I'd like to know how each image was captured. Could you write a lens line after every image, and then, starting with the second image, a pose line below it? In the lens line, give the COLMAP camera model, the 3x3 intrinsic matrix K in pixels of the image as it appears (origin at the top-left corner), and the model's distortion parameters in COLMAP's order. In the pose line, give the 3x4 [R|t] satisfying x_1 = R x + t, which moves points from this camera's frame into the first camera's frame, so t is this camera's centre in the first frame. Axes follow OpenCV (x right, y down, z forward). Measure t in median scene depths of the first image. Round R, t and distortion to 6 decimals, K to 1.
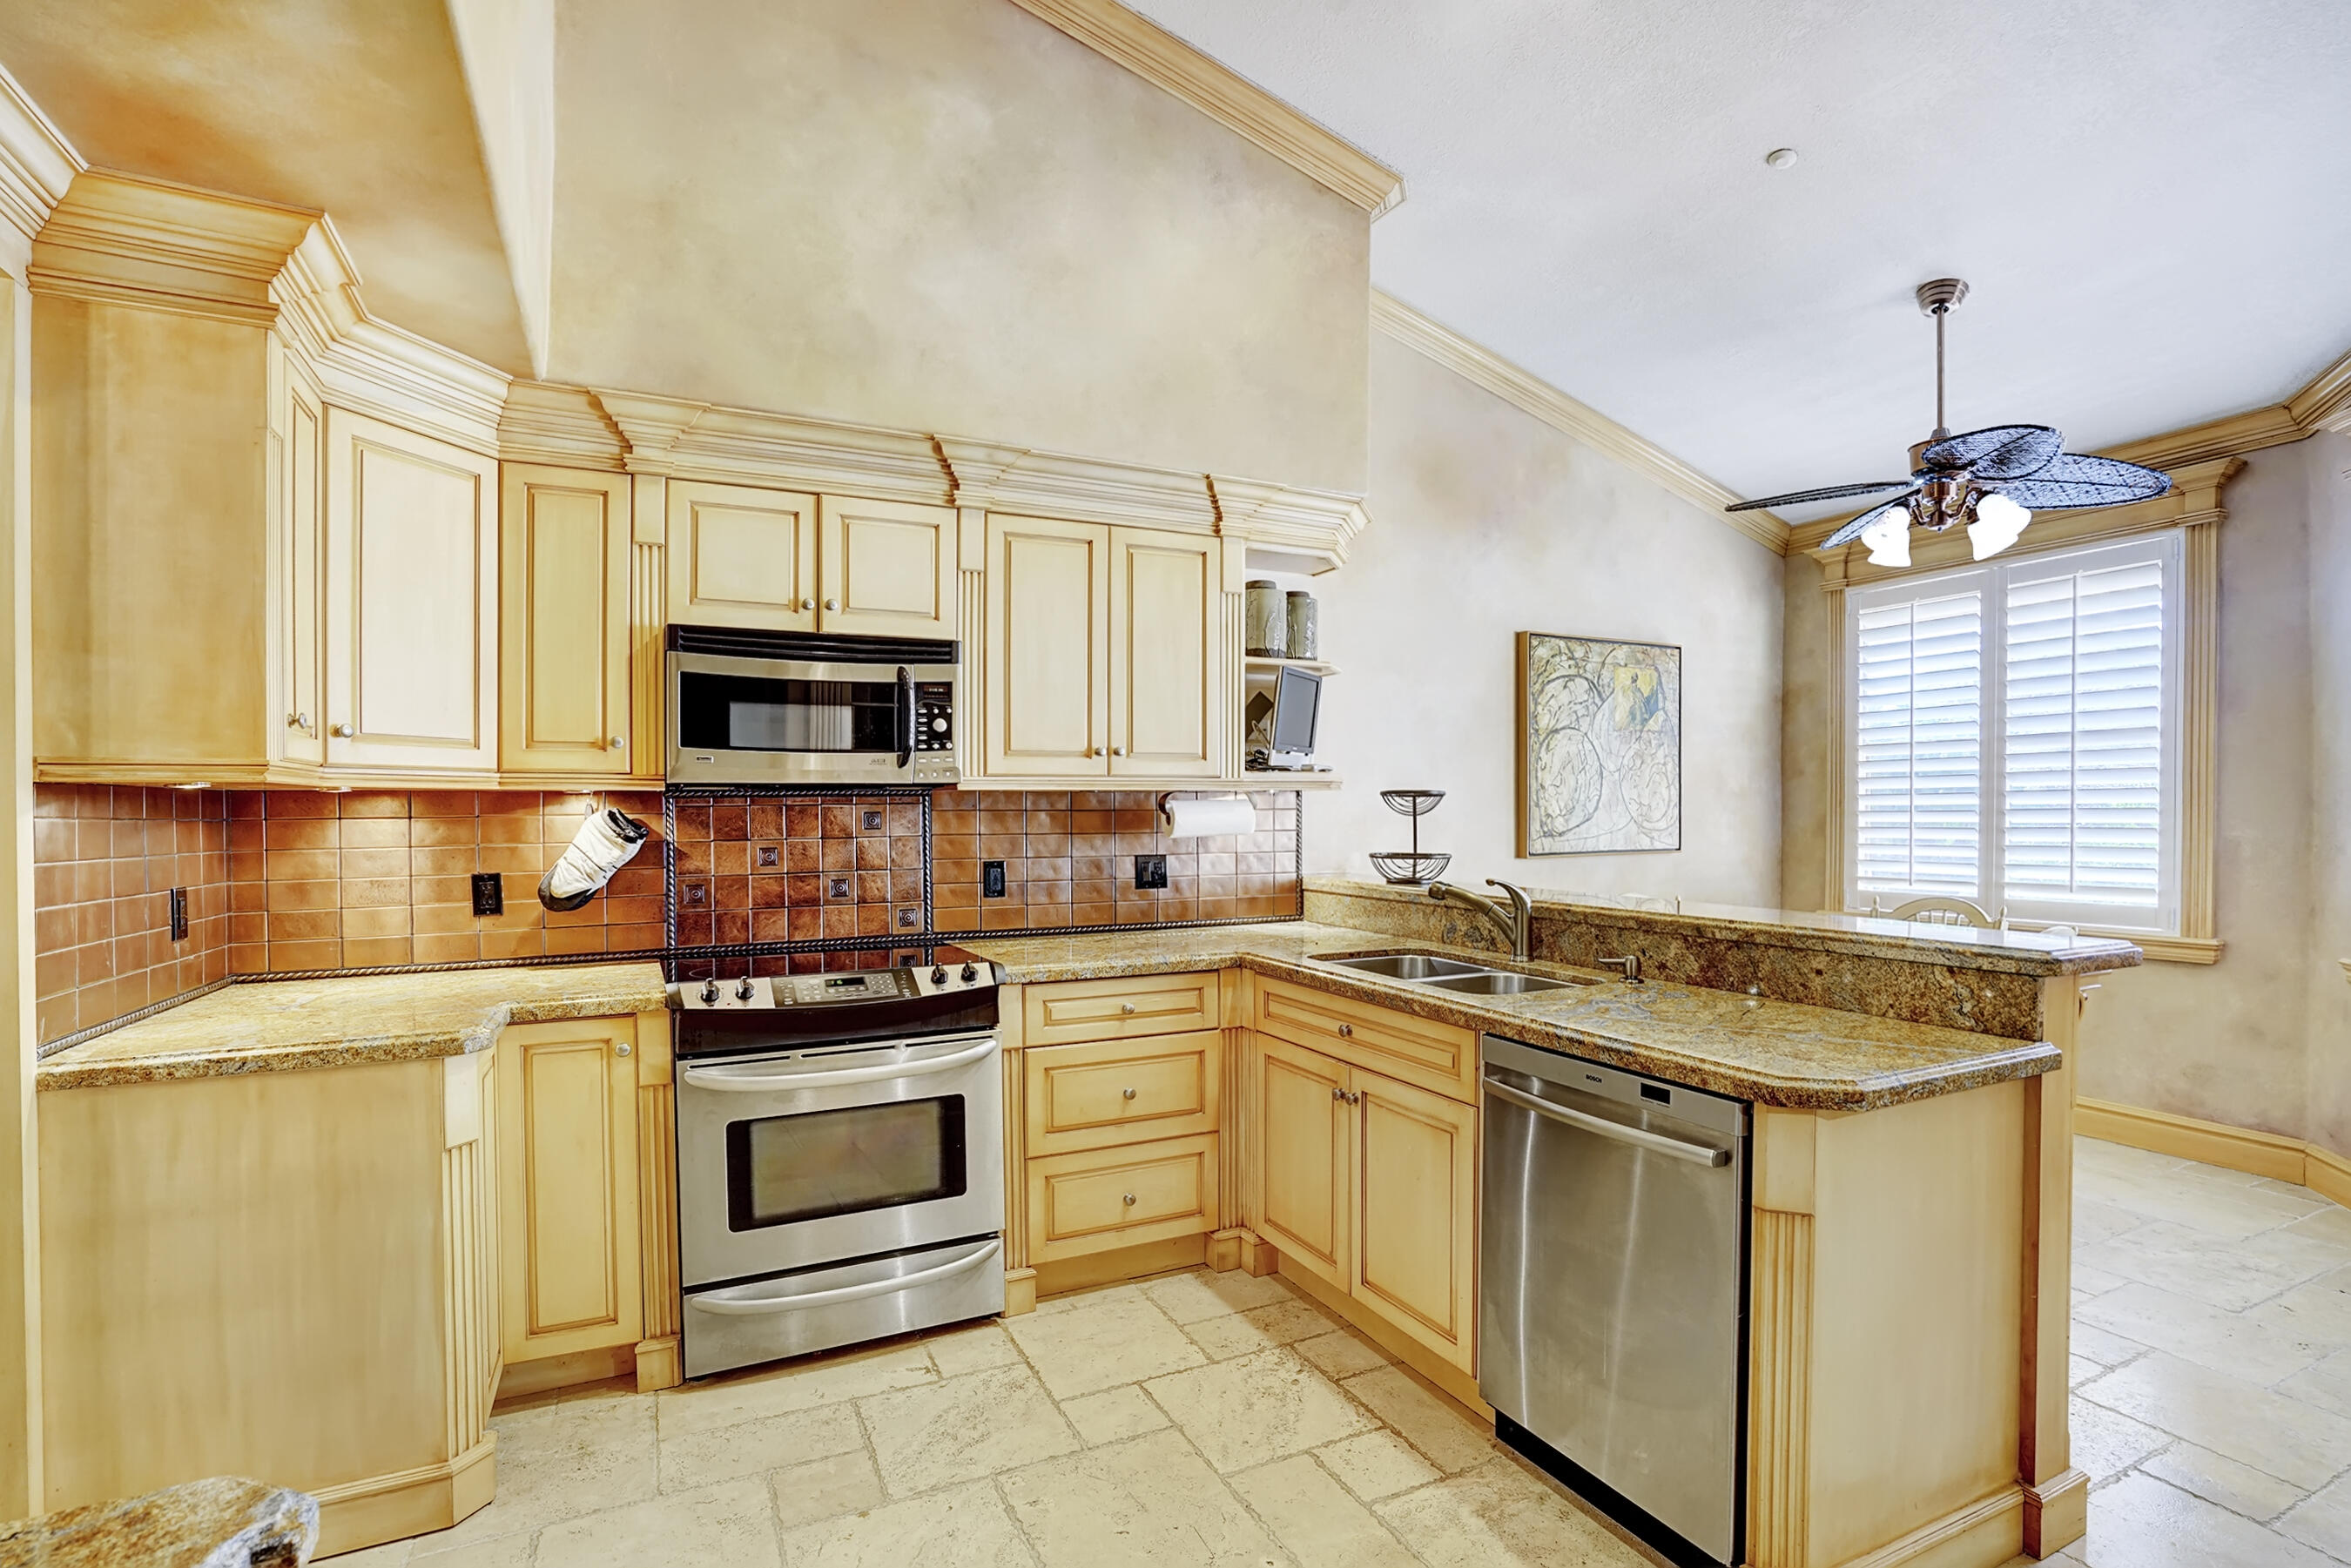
lens RADIAL K [[1103.2, 0, 1170.9], [0, 1103.2, 795.4], [0, 0, 1]] dist [-0.065287, 0.031131]
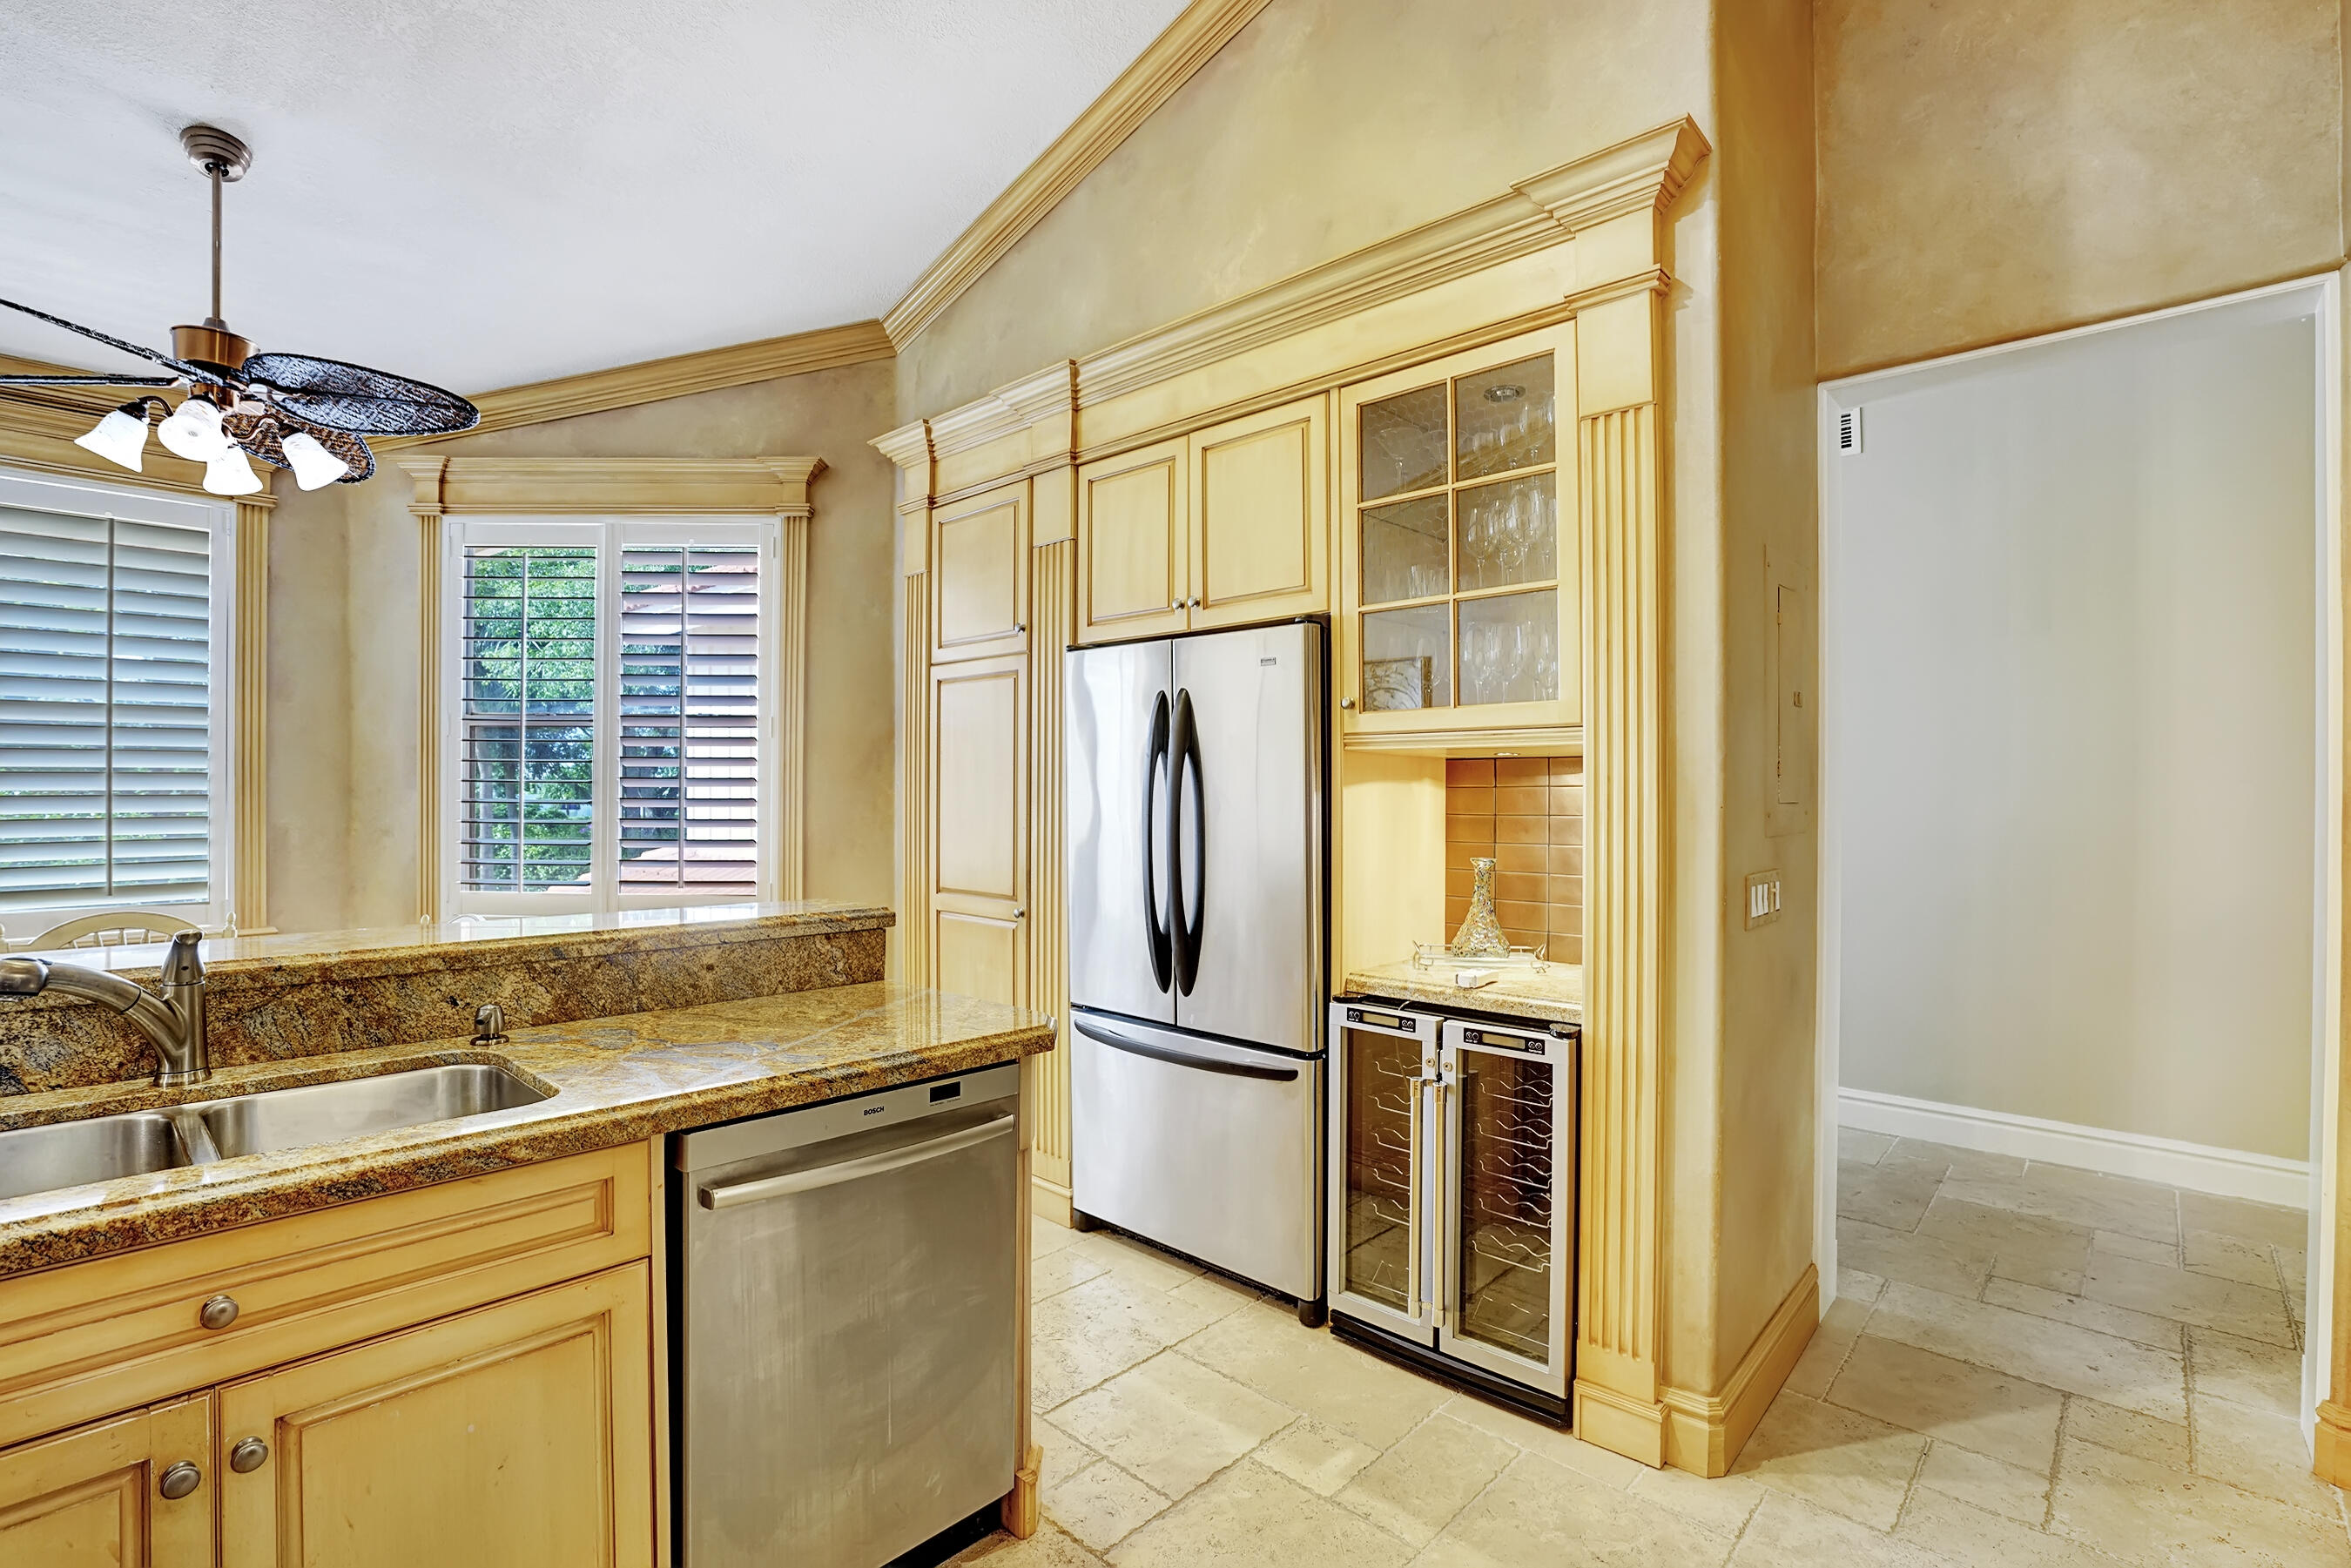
lens RADIAL K [[1103.2, 0, 1170.9], [0, 1103.2, 795.4], [0, 0, 1]] dist [-0.065287, 0.031131]
pose [[-0.366967, 0.002157, 0.930231, -0.401568], [-0.011389, 0.999912, -0.006812, 0.013585], [-0.930164, -0.013094, -0.366910, 0.897999]]
